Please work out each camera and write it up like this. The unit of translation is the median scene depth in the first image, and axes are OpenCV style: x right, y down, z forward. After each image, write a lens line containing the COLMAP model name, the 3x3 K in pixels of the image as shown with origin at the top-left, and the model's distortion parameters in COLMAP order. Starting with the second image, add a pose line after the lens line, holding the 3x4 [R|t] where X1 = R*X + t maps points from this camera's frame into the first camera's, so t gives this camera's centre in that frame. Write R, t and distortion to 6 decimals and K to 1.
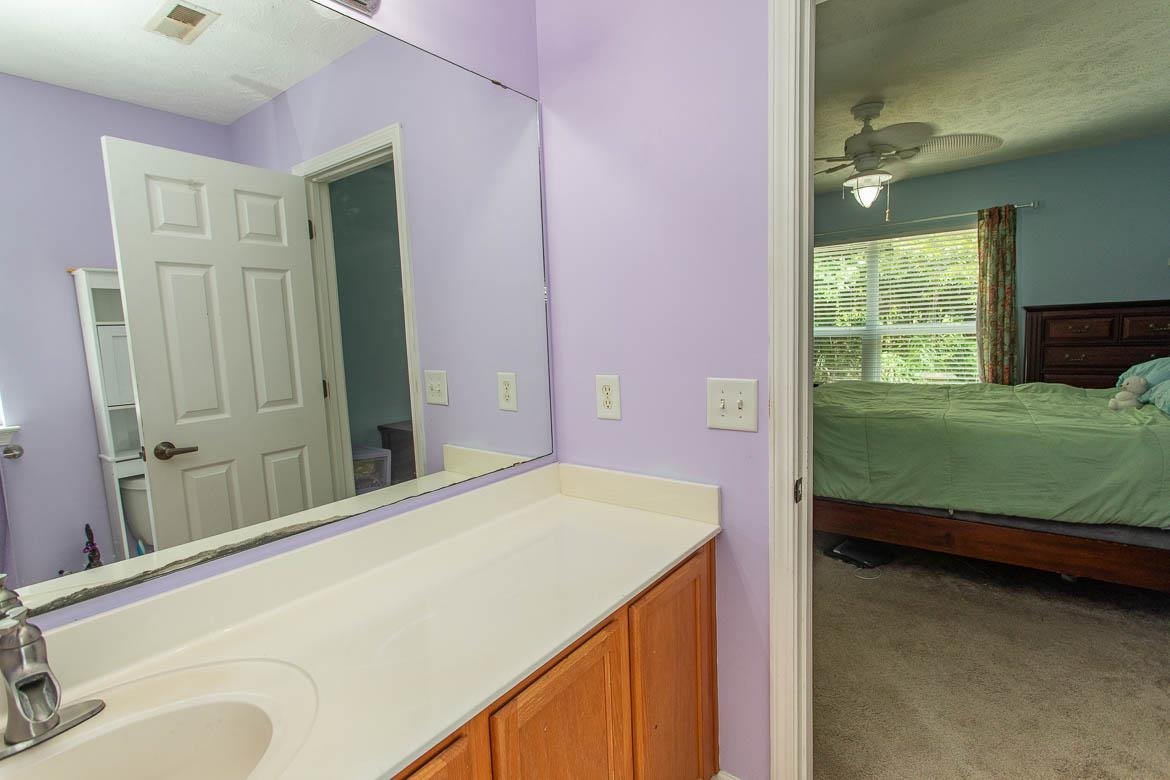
lens RADIAL K [[551.0, 0, 583.5], [0, 551.0, 387.2], [0, 0, 1]] dist [0.001776, 0.001334]
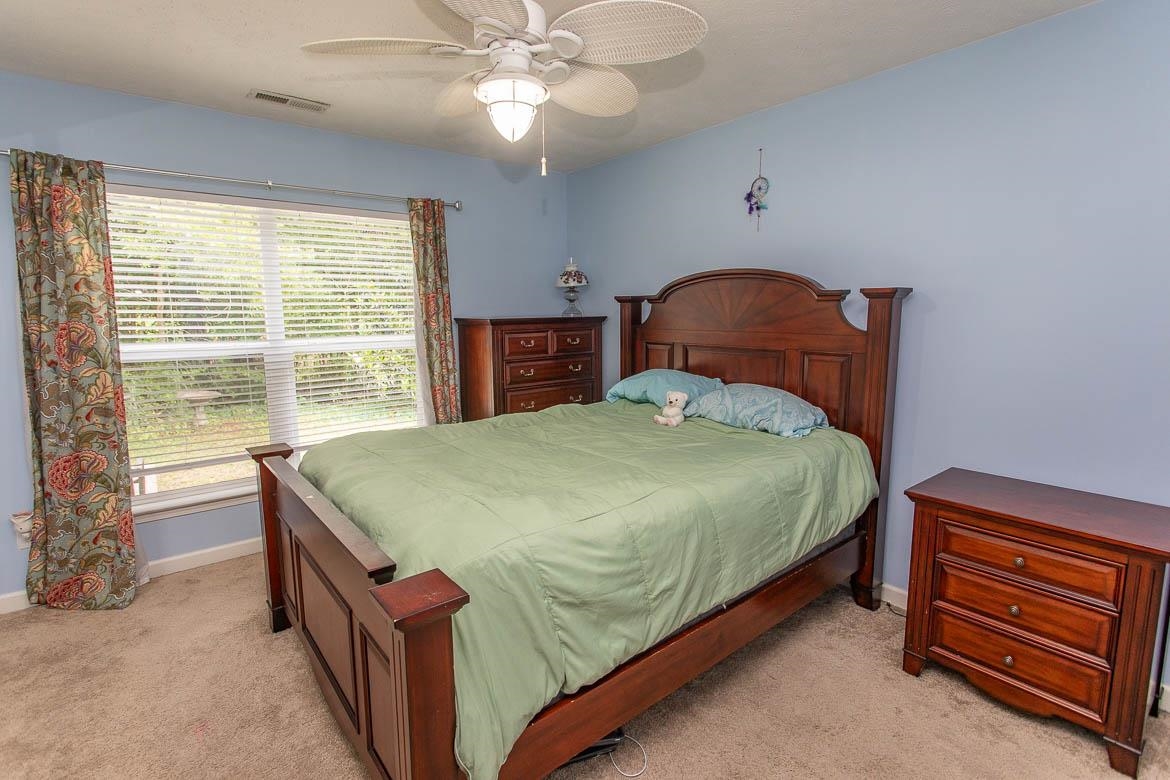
lens RADIAL K [[551.0, 0, 583.5], [0, 551.0, 387.2], [0, 0, 1]] dist [0.001776, 0.001334]
pose [[0.240200, -0.095389, 0.966025, -0.030815], [0.103513, 0.992003, 0.072215, -0.078387], [-0.965189, 0.082651, 0.248153, 0.587509]]
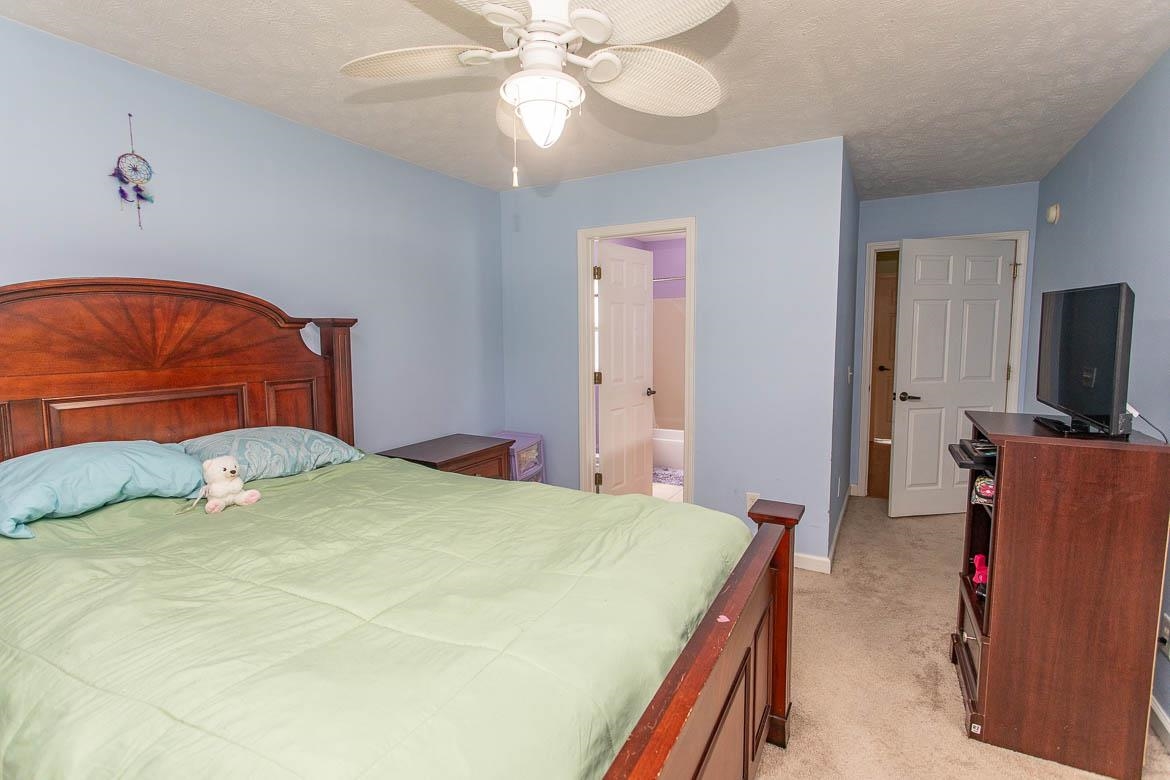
lens RADIAL K [[551.0, 0, 583.5], [0, 551.0, 387.2], [0, 0, 1]] dist [0.001776, 0.001334]
pose [[-0.989523, 0.057744, -0.132328, 0.404301], [0.028589, 0.976755, 0.212443, -0.157849], [0.141519, 0.206434, -0.968172, 1.117154]]
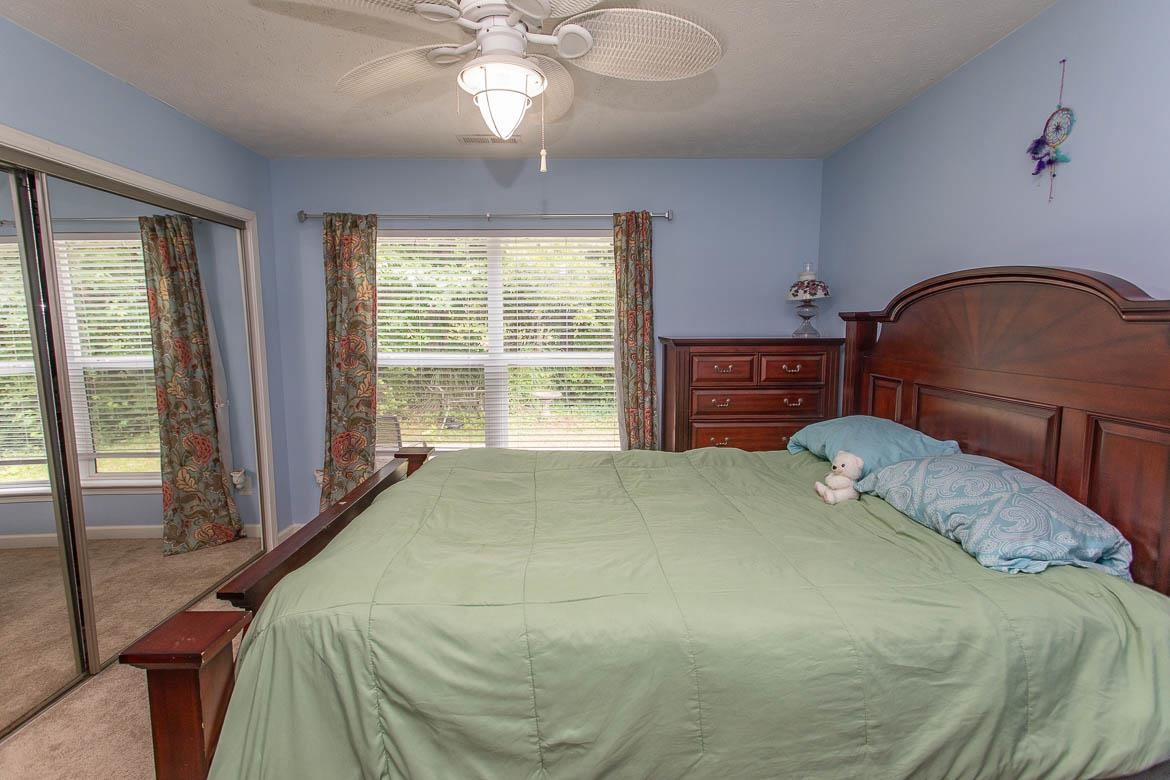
lens RADIAL K [[551.0, 0, 583.5], [0, 551.0, 387.2], [0, 0, 1]] dist [0.001776, 0.001334]
pose [[0.786253, -0.028393, 0.617252, 0.191108], [0.034891, 0.999390, 0.001528, -0.075808], [-0.616918, 0.020335, 0.786764, 0.420261]]
